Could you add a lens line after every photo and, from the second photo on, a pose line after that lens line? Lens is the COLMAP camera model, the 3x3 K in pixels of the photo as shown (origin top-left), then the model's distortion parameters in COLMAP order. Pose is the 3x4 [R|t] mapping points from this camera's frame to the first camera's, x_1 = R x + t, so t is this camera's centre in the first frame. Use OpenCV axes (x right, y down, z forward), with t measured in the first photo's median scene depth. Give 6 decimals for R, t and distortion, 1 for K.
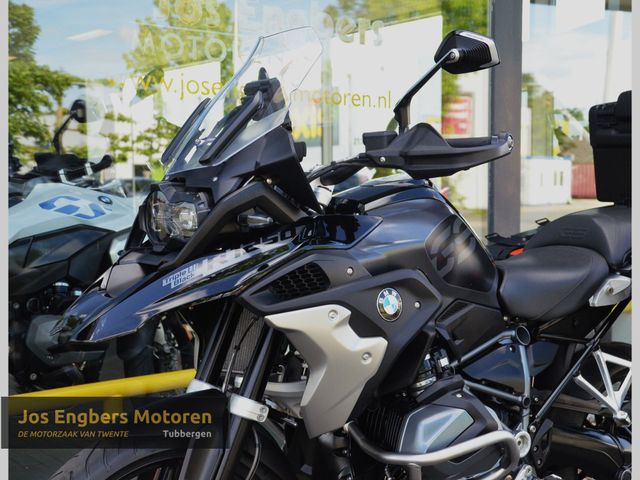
lens RADIAL K [[951.4, 0, 362.9], [0, 951.4, 240.4], [0, 0, 1]] dist [0.079124, 0.063898]
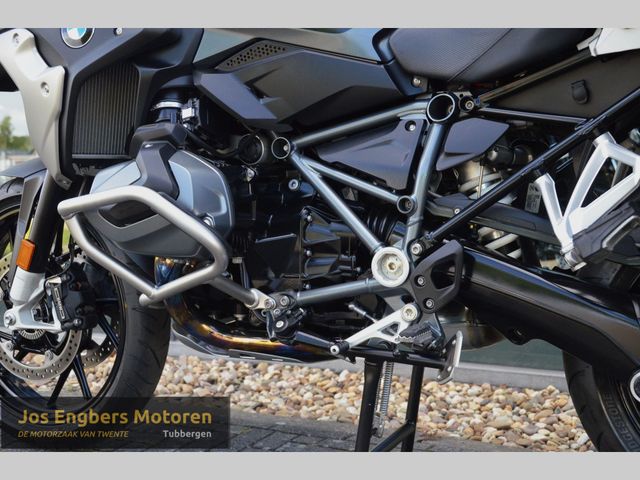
lens RADIAL K [[827.8, 0, 333.3], [0, 827.8, 246.7], [0, 0, 1]] dist [0.109440, 0.034243]
pose [[0.444532, 0.067352, -0.893227, 0.777244], [-0.046791, 0.997554, 0.051932, 0.203178], [0.894540, 0.018709, 0.446596, 0.842418]]
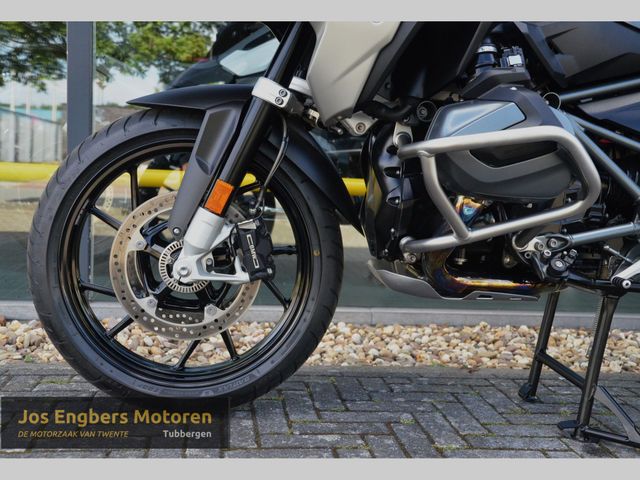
lens RADIAL K [[768.4, 0, 328.6], [0, 768.4, 243.2], [0, 0, 1]] dist [0.008679, 0.332970]
pose [[0.859202, 0.092871, -0.503138, 0.302214], [-0.082766, 0.995665, 0.042446, 0.276262], [0.504898, 0.005173, 0.863163, 0.383791]]
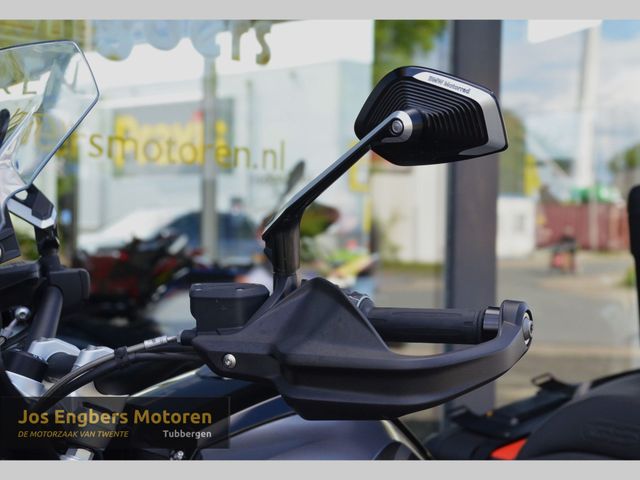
lens RADIAL K [[1253.4, 0, 320.0], [0, 1253.4, 240.0], [0, 0, 1]] dist [0.011510, 0.033100]
pose [[0.998787, 0.019020, 0.045419, 0.032697], [-0.016932, 0.998802, -0.045919, -0.108077], [-0.046238, 0.045095, 0.997912, 0.414442]]
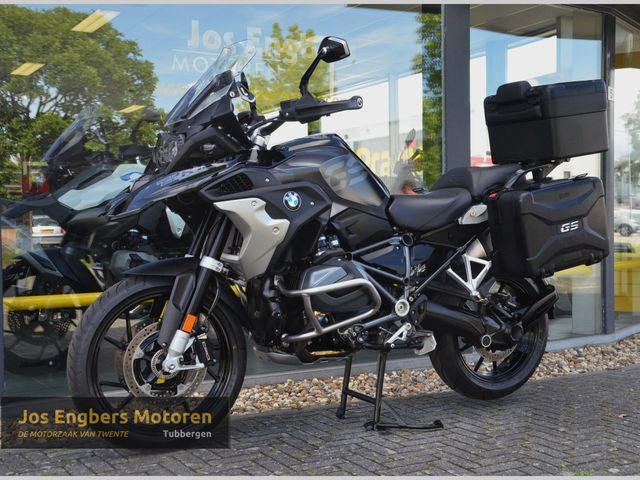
lens RADIAL K [[895.0, 0, 339.3], [0, 895.0, 239.5], [0, 0, 1]] dist [0.095530, 0.068289]
pose [[0.989560, -0.006603, -0.143969, 0.324789], [0.000283, 0.999037, -0.043870, 0.197302], [0.144120, 0.043371, 0.988609, -0.526775]]
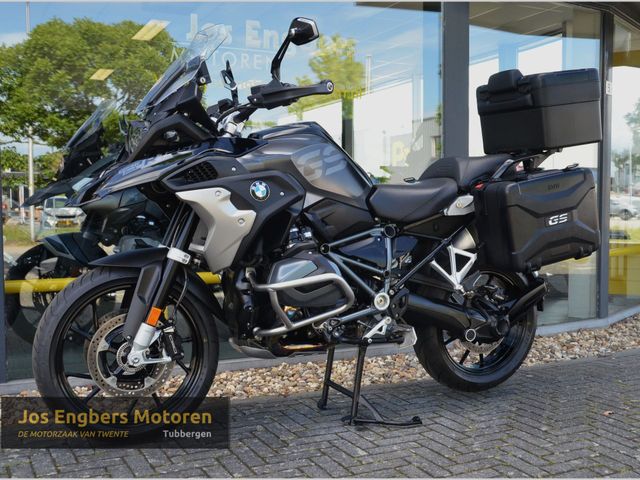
lens RADIAL K [[757.5, 0, 320.0], [0, 757.5, 240.0], [0, 0, 1]] dist [-0.035202, 0.028059]
pose [[0.975042, 0.008935, -0.221840, 0.394924], [-0.012878, 0.999784, -0.016338, 0.163197], [0.221646, 0.018787, 0.974946, -0.208949]]
